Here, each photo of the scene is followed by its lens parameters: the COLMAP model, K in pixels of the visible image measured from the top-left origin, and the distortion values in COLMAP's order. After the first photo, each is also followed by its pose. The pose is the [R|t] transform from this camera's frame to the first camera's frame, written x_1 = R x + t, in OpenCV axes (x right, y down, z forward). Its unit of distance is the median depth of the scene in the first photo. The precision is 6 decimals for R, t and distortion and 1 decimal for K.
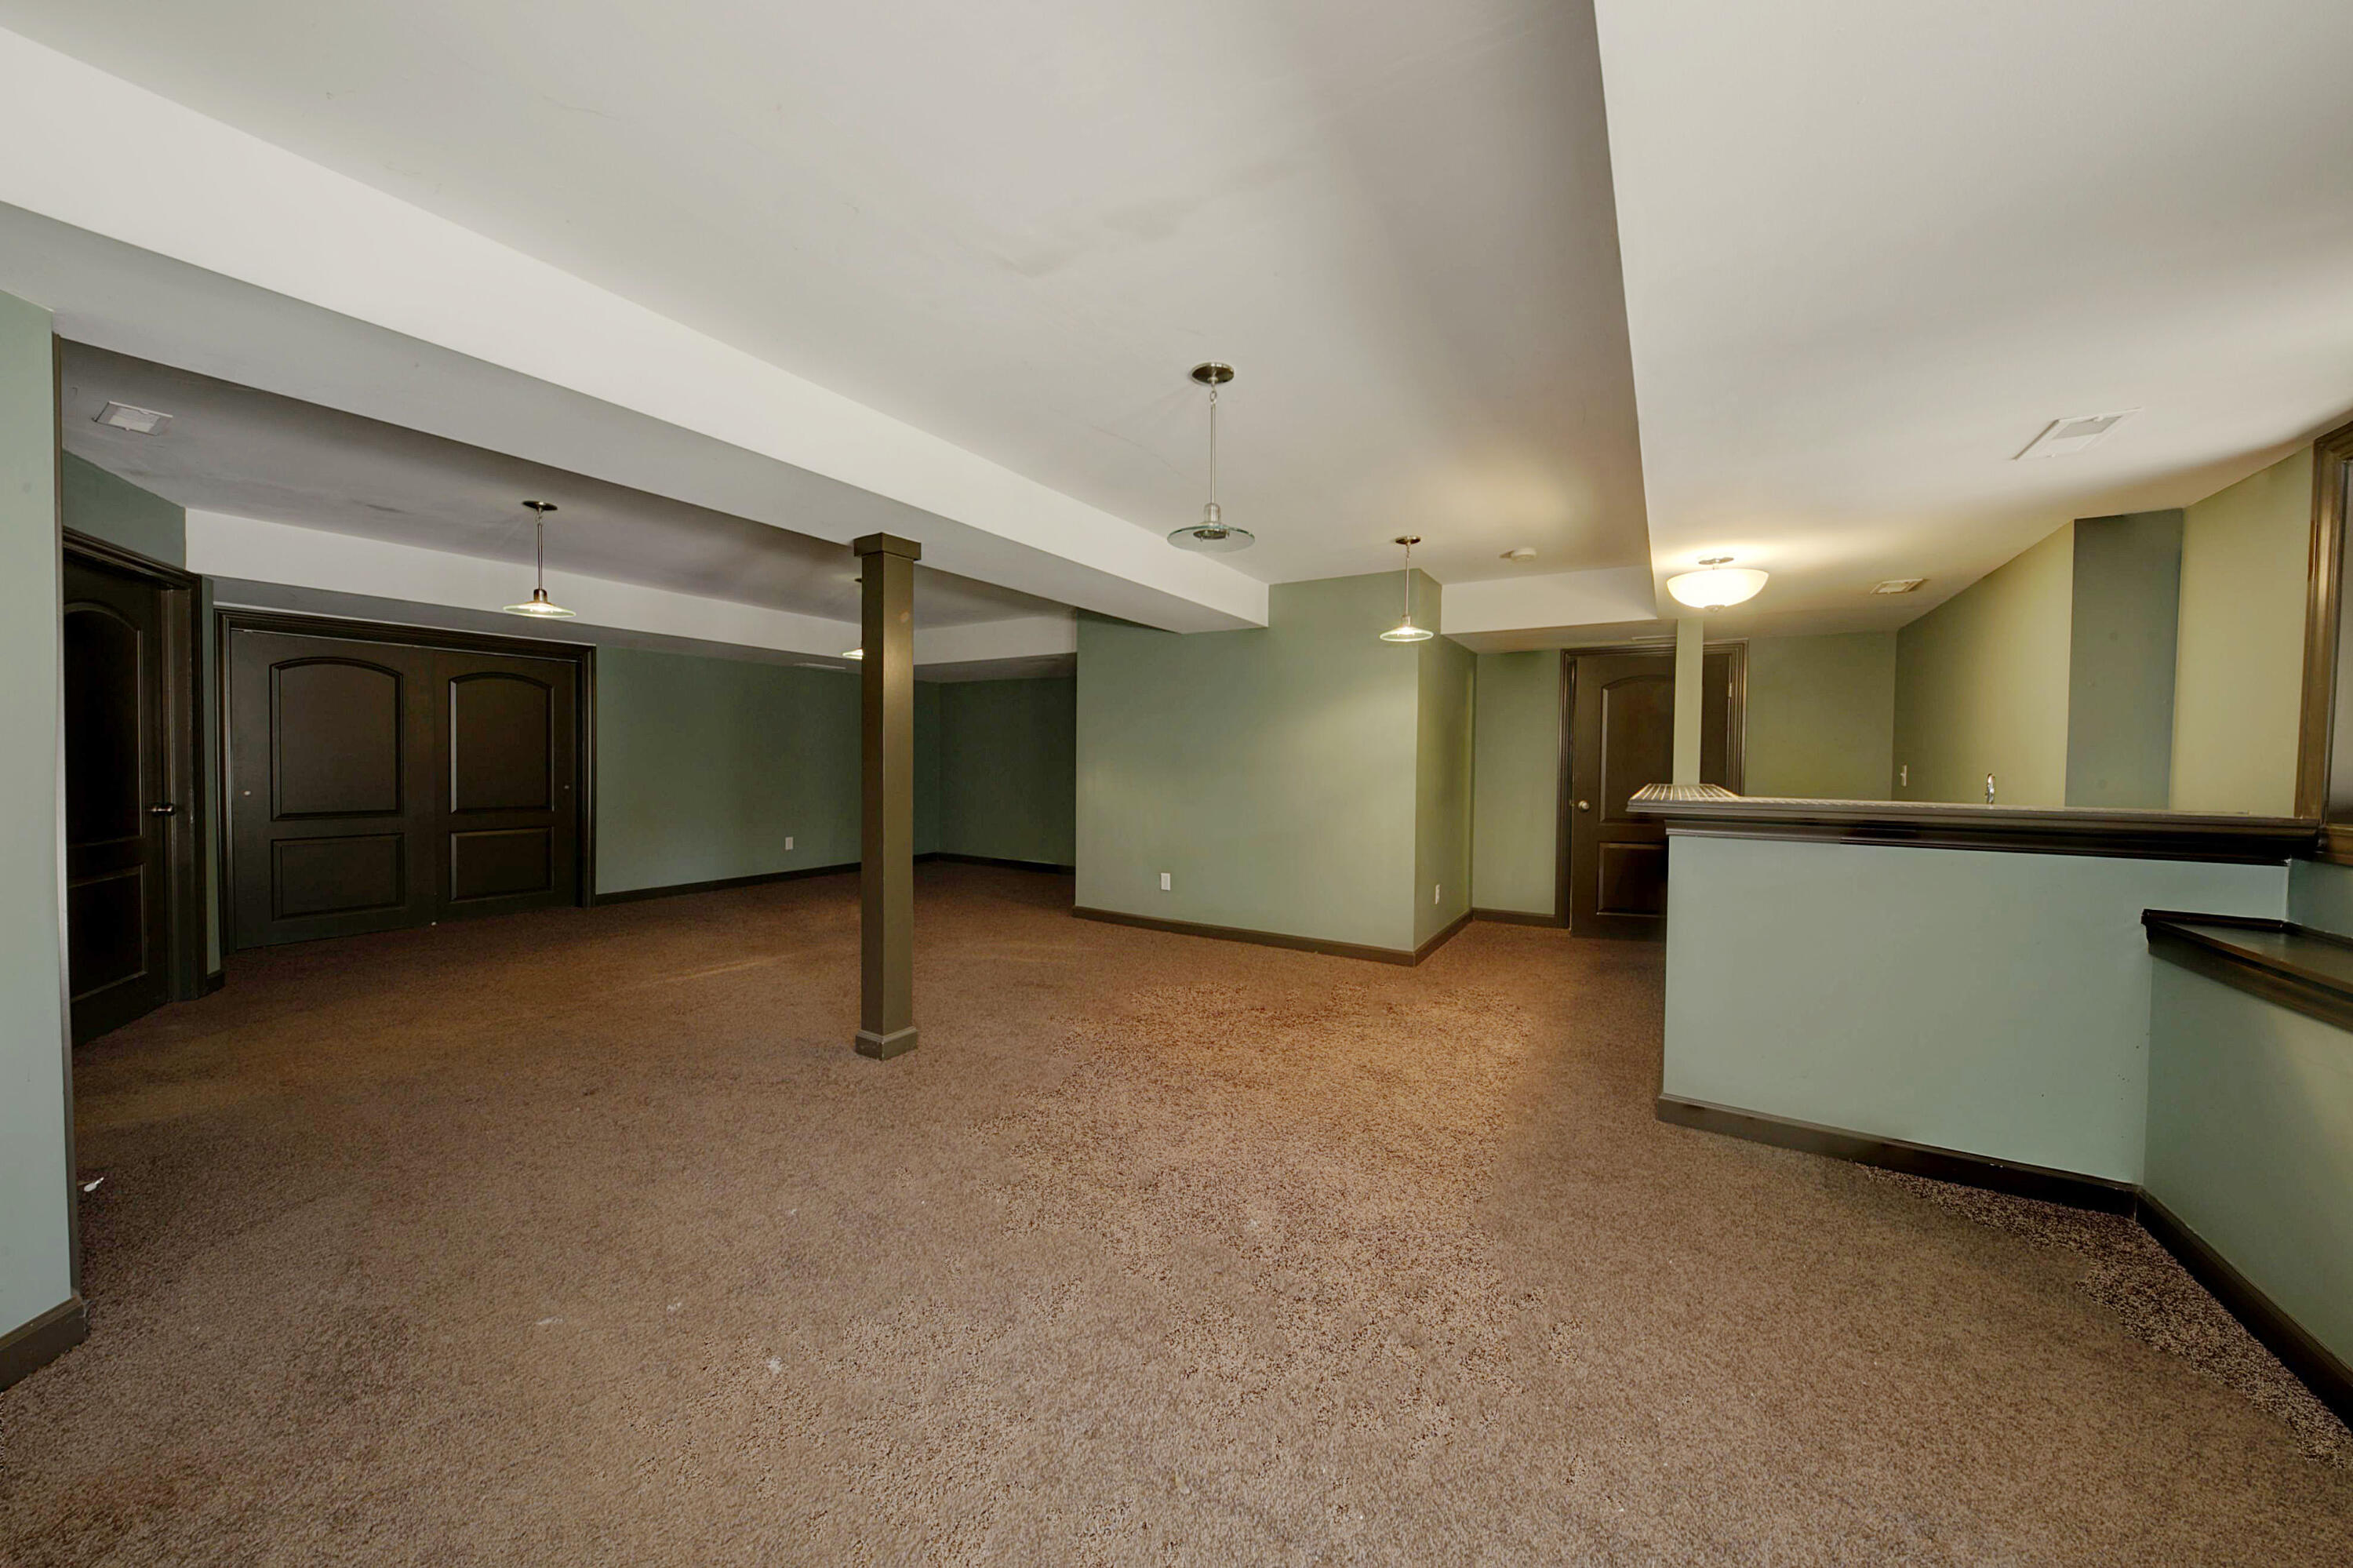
lens RADIAL K [[809.1, 0, 1173.8], [0, 809.1, 774.4], [0, 0, 1]] dist [-0.005160, -0.000902]
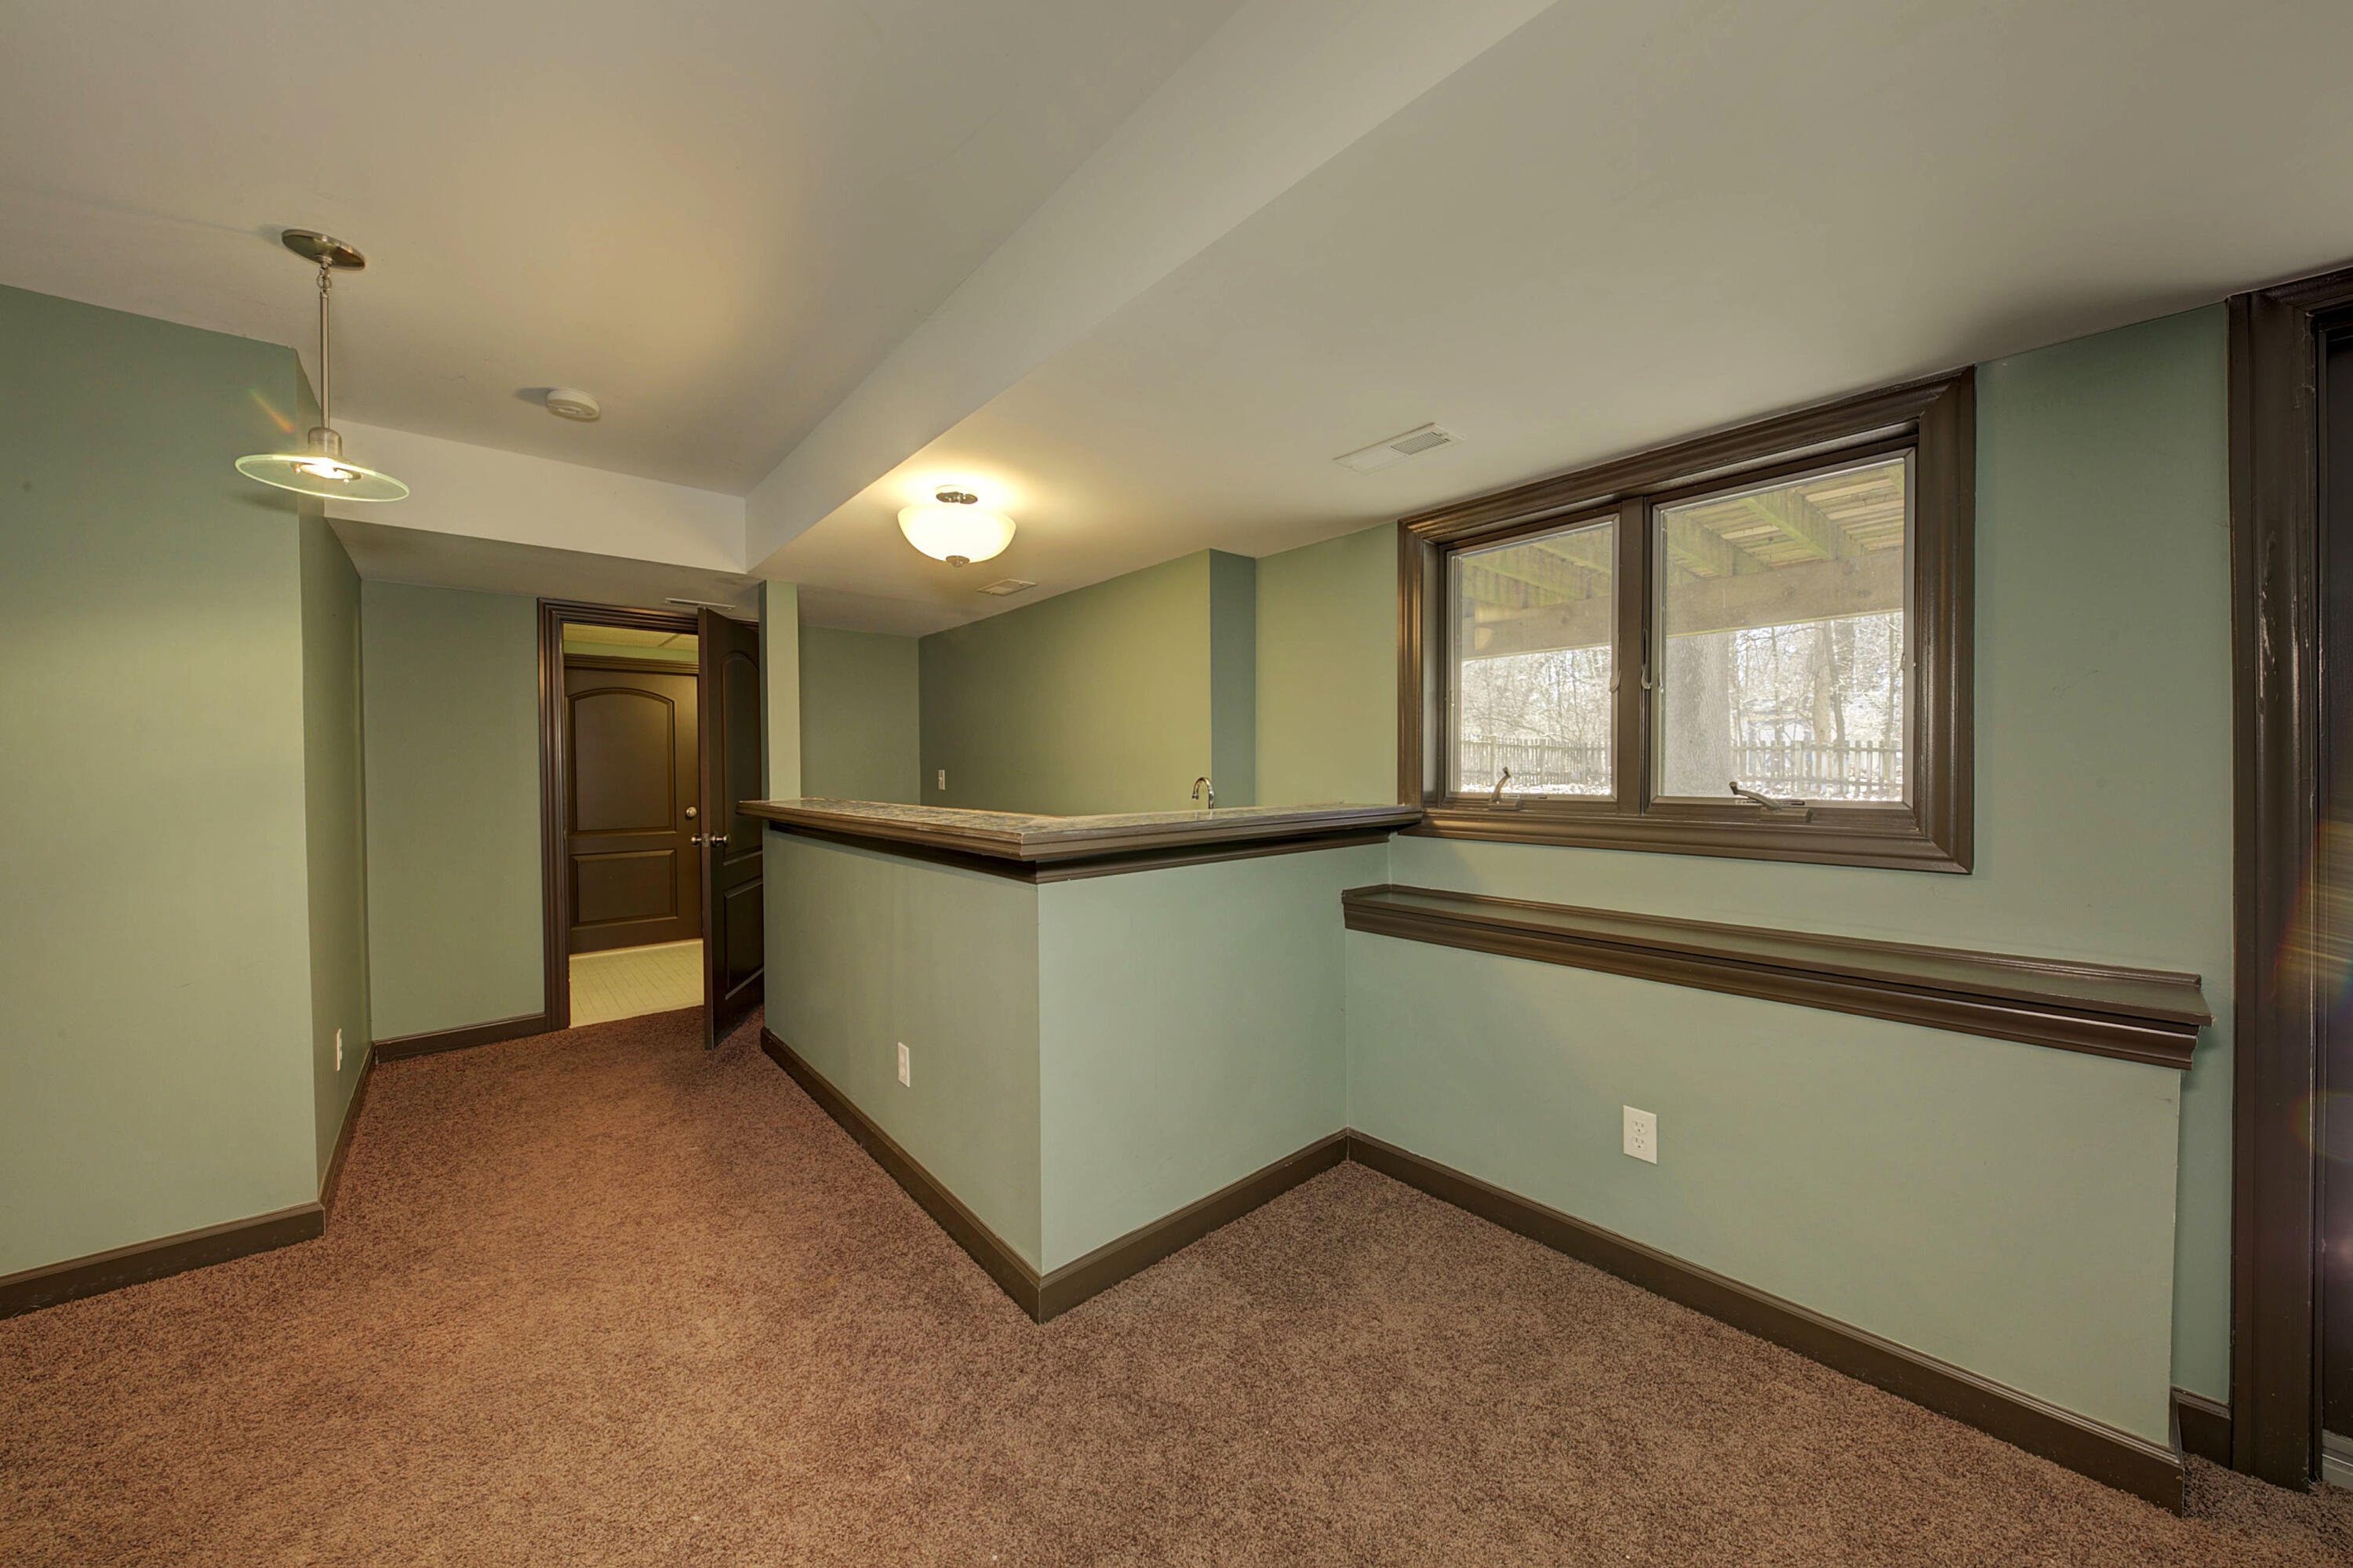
lens RADIAL K [[809.1, 0, 1186.3], [0, 809.1, 770.4], [0, 0, 1]] dist [-0.005160, -0.000902]
pose [[0.285132, -0.013441, 0.958394, 0.017365], [0.025547, 0.999653, 0.006420, -0.011722], [-0.958148, 0.022653, 0.285376, 0.555250]]
